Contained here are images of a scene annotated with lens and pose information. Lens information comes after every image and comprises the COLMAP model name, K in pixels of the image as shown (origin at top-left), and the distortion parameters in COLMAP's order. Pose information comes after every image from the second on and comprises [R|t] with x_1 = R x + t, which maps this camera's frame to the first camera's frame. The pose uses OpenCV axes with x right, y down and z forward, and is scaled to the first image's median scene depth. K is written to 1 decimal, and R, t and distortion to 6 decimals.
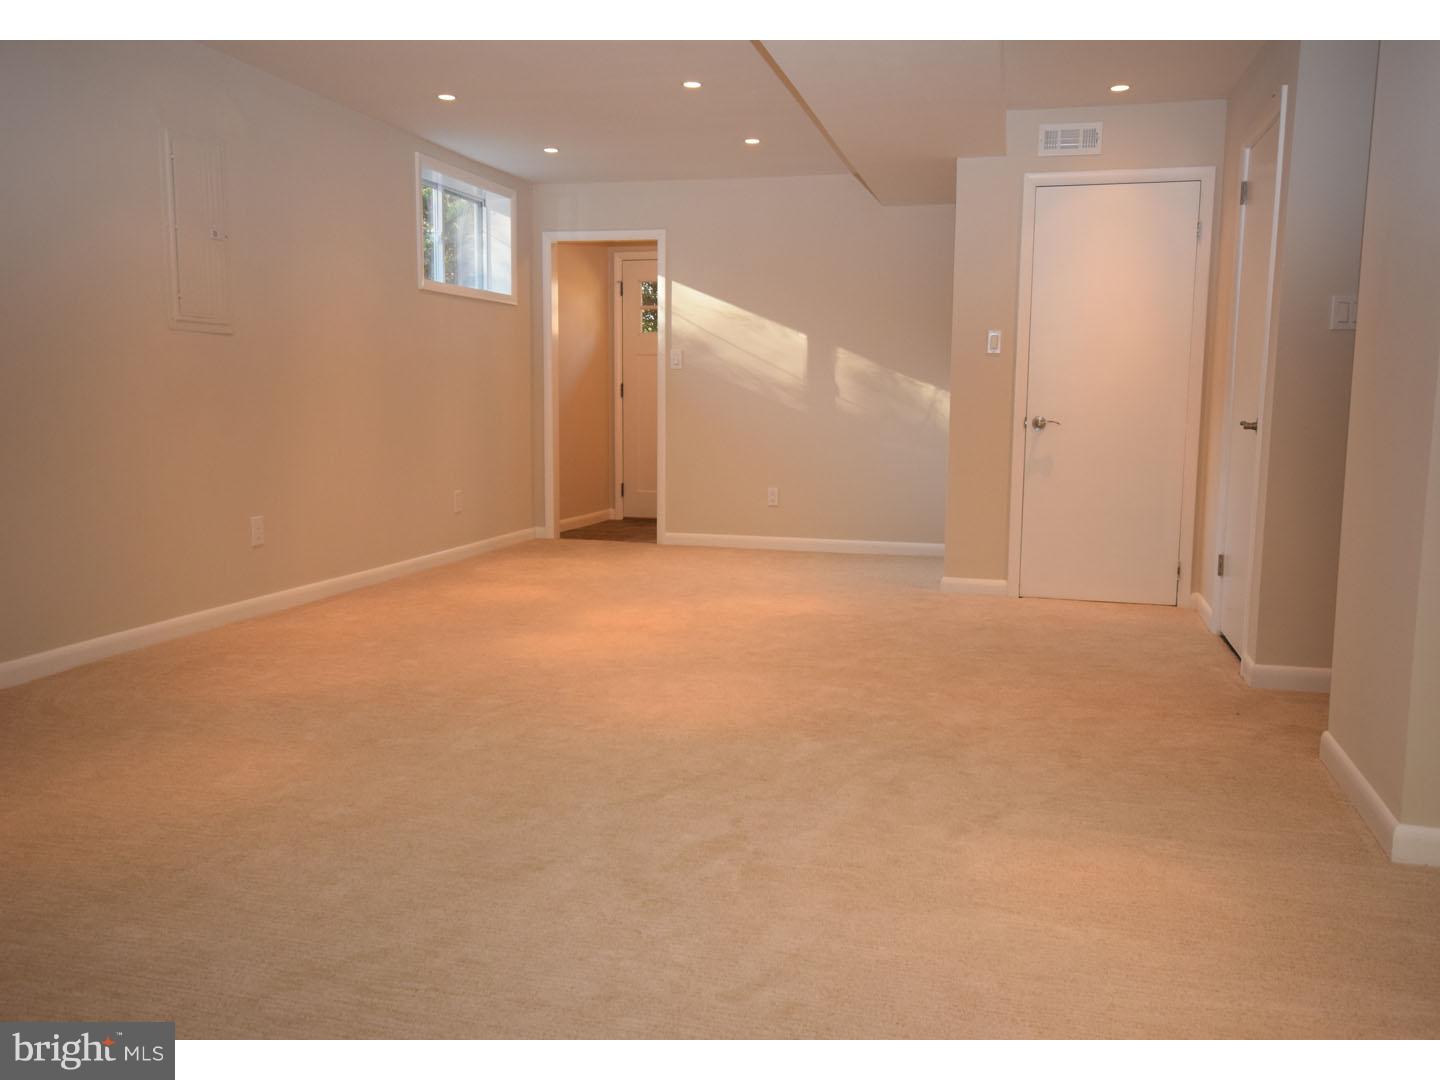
lens RADIAL K [[1176.4, 0, 719.1], [0, 1176.4, 539.2], [0, 0, 1]] dist [-0.013183, 0.048198]
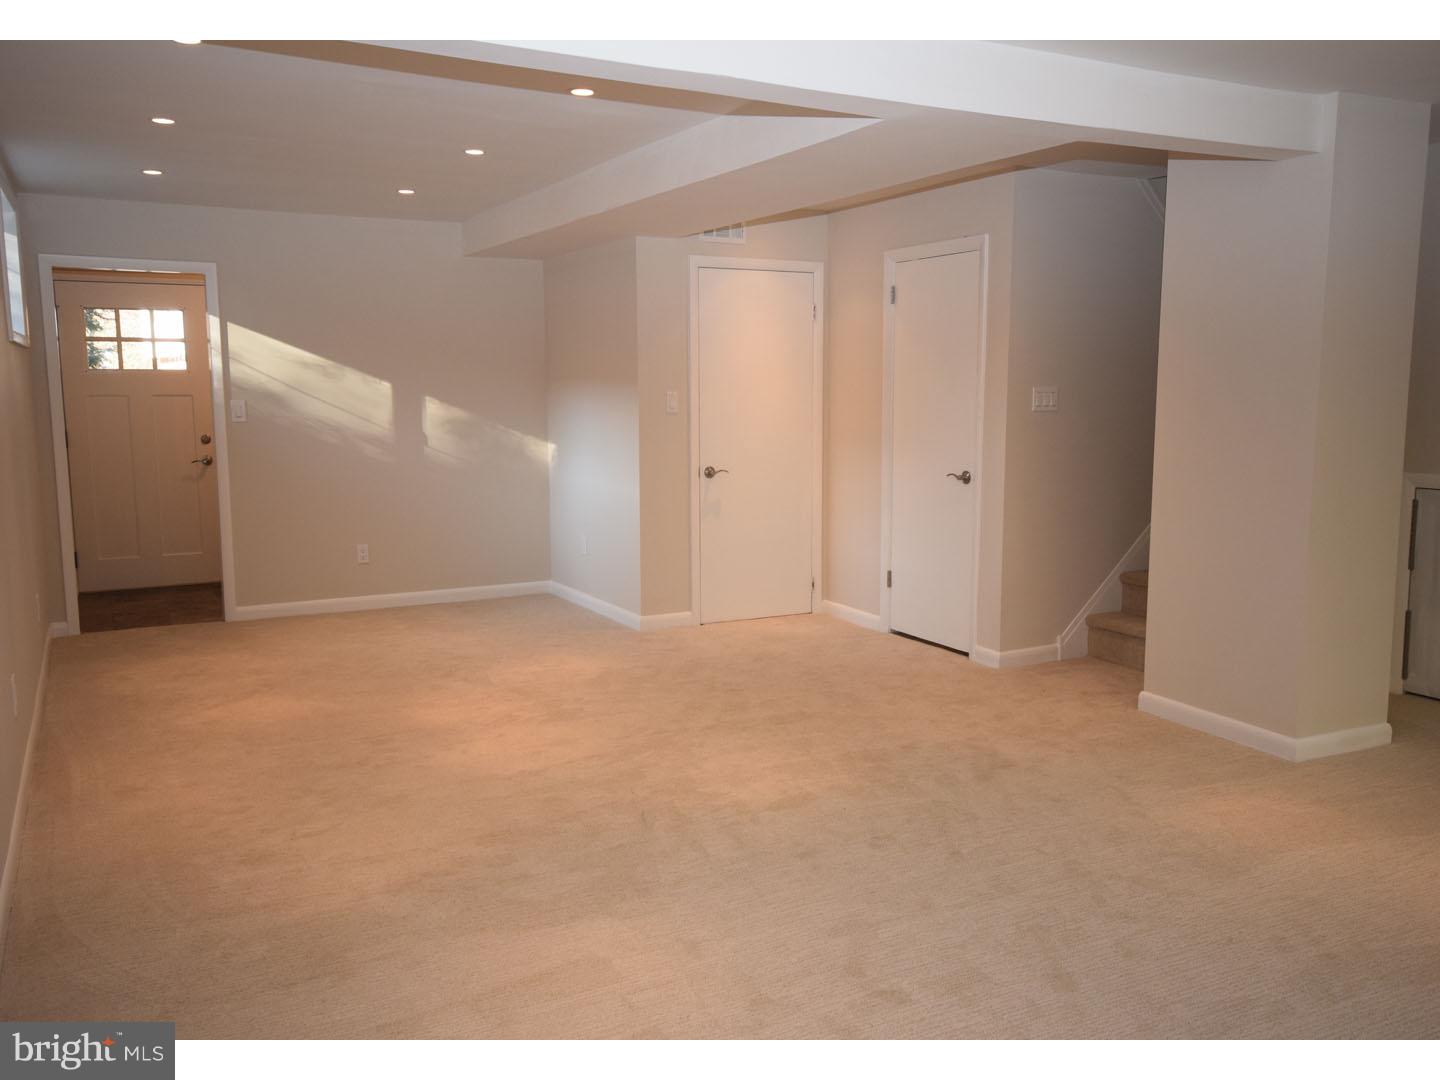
lens RADIAL K [[1176.4, 0, 722.2], [0, 1176.4, 543.8], [0, 0, 1]] dist [-0.013183, 0.048198]
pose [[0.731978, -0.105371, 0.673130, -0.389771], [0.094300, 0.994128, 0.053075, -0.069424], [-0.674770, 0.024627, 0.737617, 0.112770]]
